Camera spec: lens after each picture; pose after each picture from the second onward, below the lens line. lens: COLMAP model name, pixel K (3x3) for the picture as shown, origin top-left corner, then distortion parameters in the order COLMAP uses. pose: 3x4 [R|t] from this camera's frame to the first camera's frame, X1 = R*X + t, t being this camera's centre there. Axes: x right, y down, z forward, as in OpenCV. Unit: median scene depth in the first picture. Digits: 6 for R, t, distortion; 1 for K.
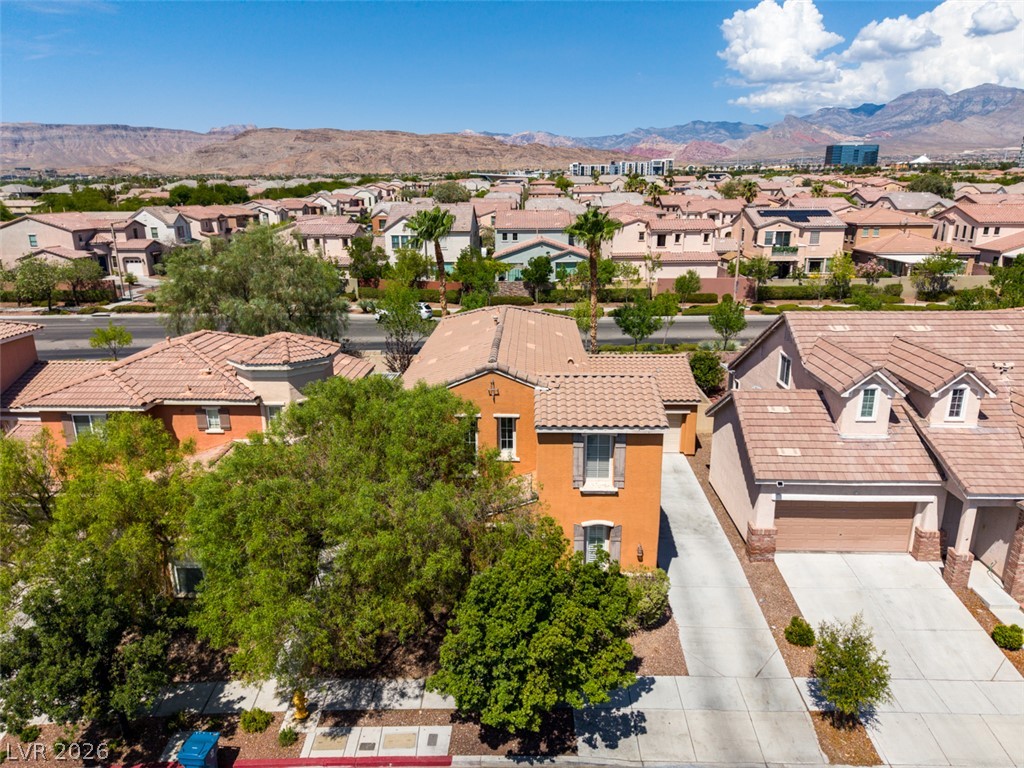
lens RADIAL K [[684.6, 0, 512.0], [0, 684.6, 384.0], [0, 0, 1]] dist [0.030805, -0.033055]
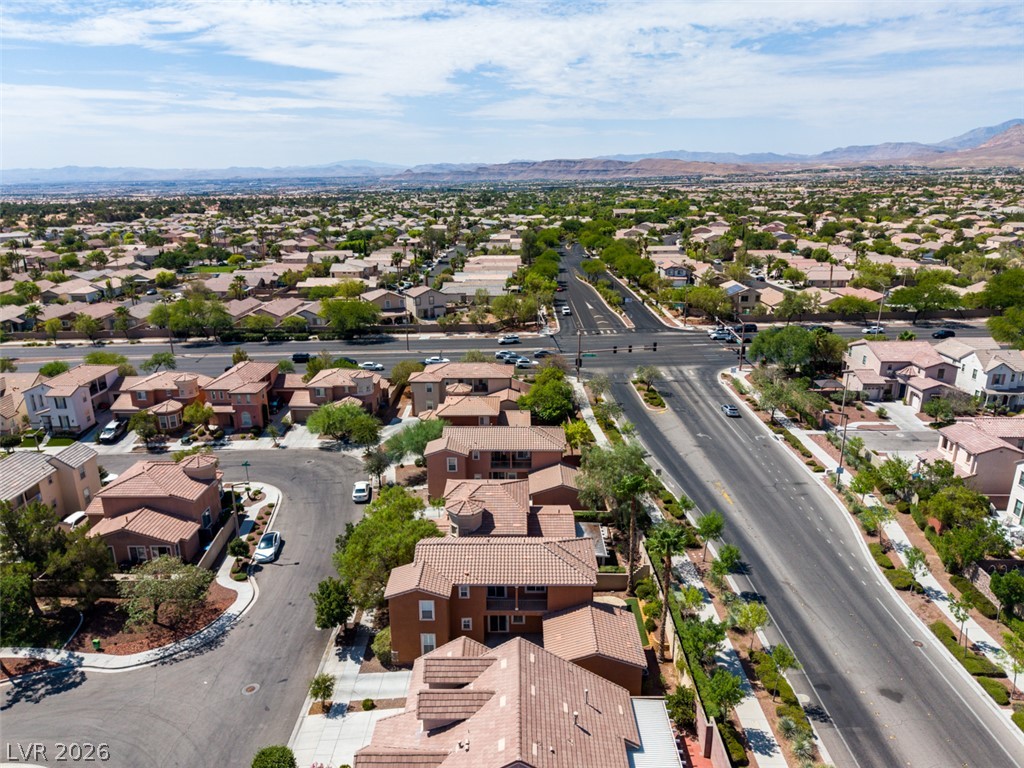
lens RADIAL K [[684.6, 0, 512.0], [0, 684.6, 384.0], [0, 0, 1]] dist [0.030805, -0.033055]
pose [[0.021996, 0.303488, -0.952581, 0.713735], [-0.276477, 0.917500, 0.285927, -0.449732], [0.960769, 0.257078, 0.104089, 0.279271]]
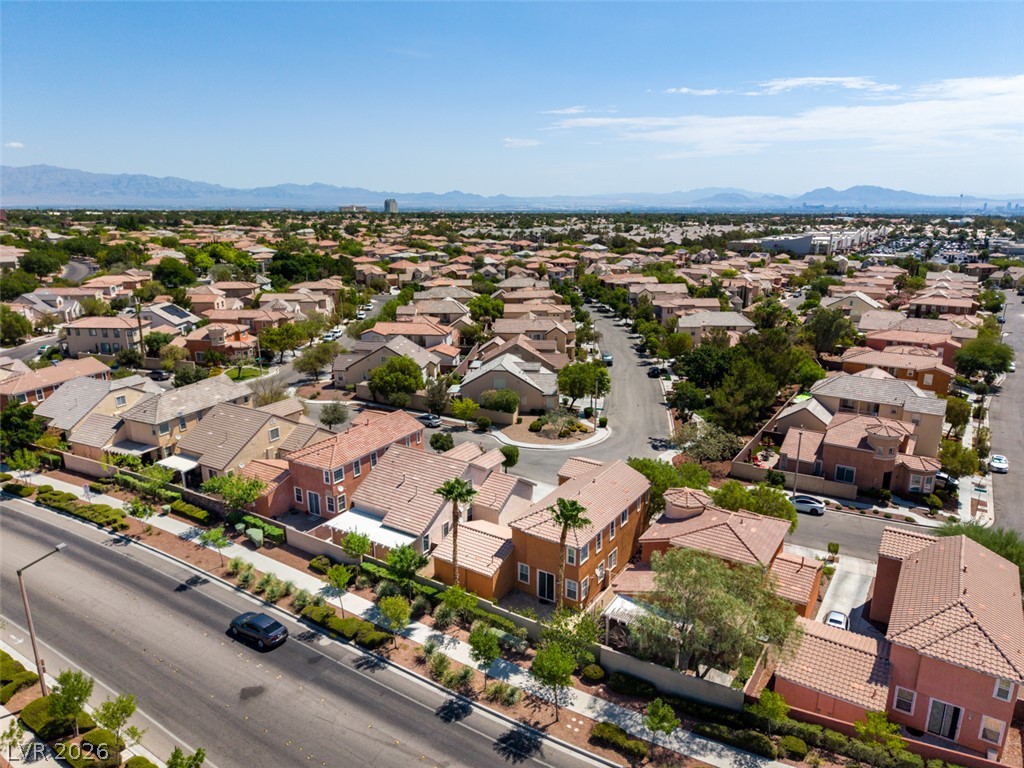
lens RADIAL K [[684.6, 0, 512.0], [0, 684.6, 384.0], [0, 0, 1]] dist [0.030805, -0.033055]
pose [[-0.851663, -0.129581, 0.507819, -0.348972], [0.156490, 0.861873, 0.482375, -0.580929], [-0.500182, 0.490289, -0.713747, 1.004673]]
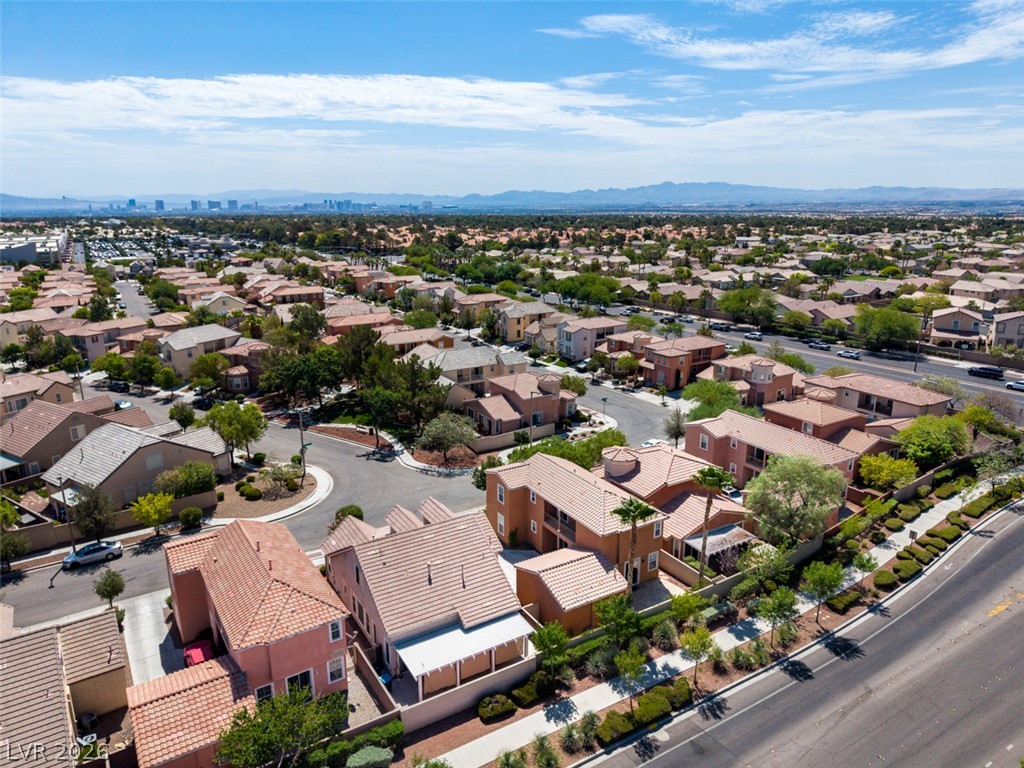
lens RADIAL K [[681.9, 0, 512.0], [0, 681.9, 384.0], [0, 0, 1]] dist [0.048208, -0.049121]
pose [[-0.839854, 0.153672, -0.520605, 0.516195], [-0.144751, 0.860954, 0.487652, -0.567349], [0.523156, 0.484915, -0.700832, 0.924066]]
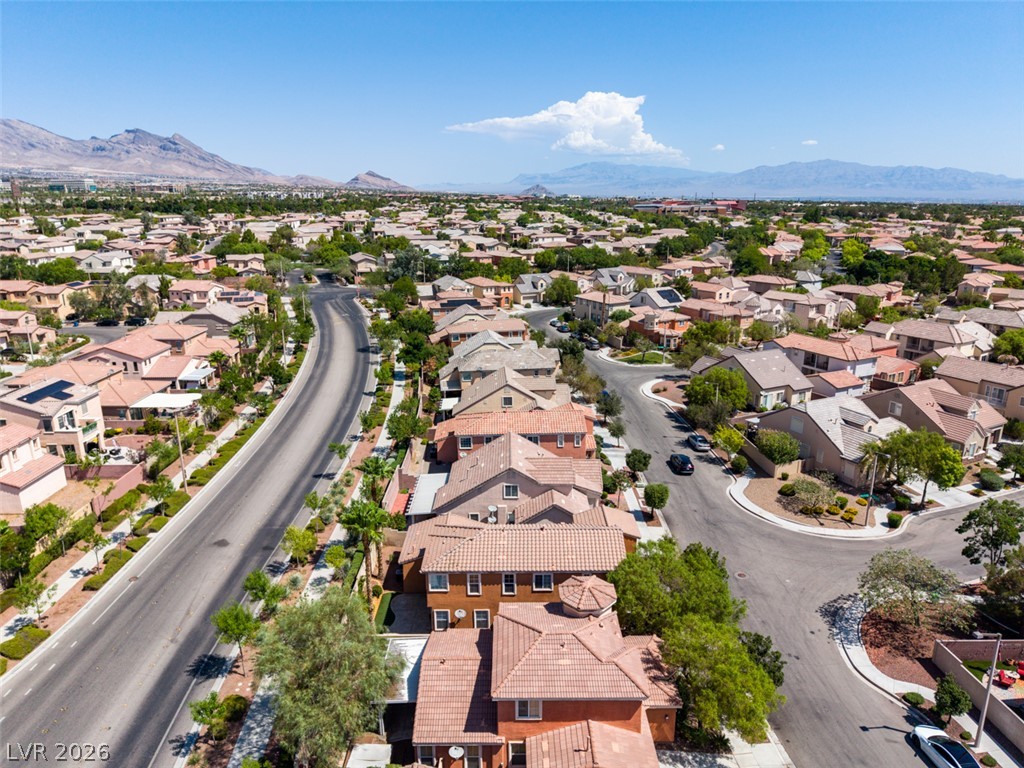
lens RADIAL K [[684.6, 0, 512.0], [0, 684.6, 384.0], [0, 0, 1]] dist [0.030805, -0.033055]
pose [[-0.032747, -0.266019, 0.963411, -0.686093], [0.282996, 0.922013, 0.264207, -0.387710], [-0.958562, 0.281293, 0.045089, 0.341860]]
